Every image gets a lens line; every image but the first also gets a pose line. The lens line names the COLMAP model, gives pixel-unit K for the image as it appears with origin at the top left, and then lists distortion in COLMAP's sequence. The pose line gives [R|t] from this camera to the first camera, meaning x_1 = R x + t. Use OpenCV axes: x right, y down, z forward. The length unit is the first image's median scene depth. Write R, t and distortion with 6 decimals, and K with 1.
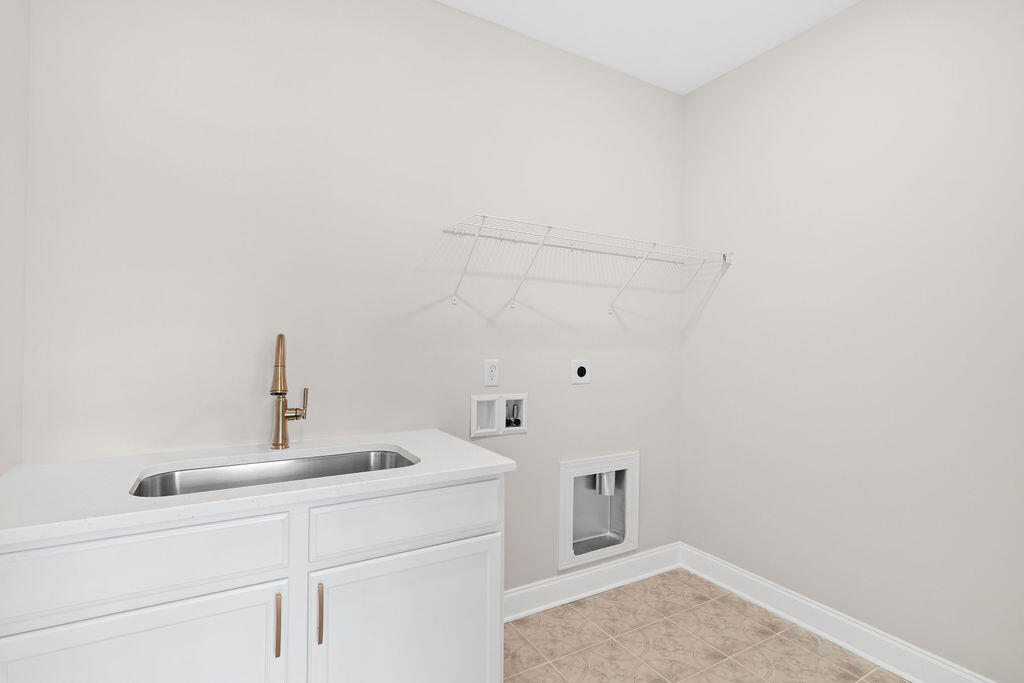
lens RADIAL K [[506.7, 0, 507.7], [0, 506.7, 338.5], [0, 0, 1]] dist [0.019159, -0.000958]
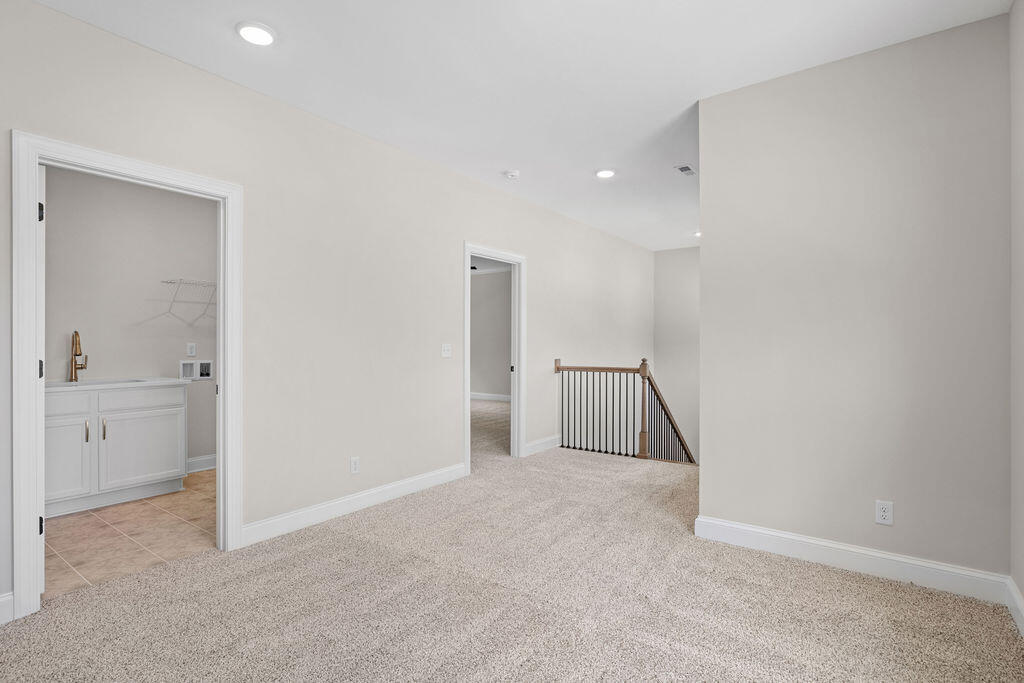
lens RADIAL K [[528.4, 0, 517.7], [0, 528.4, 340.7], [0, 0, 1]] dist [-0.005952, 0.004464]
pose [[0.918223, -0.019294, 0.395593, 0.343400], [0.021321, 0.999772, -0.000728, 0.061680], [-0.395489, 0.009103, 0.918425, -1.508854]]
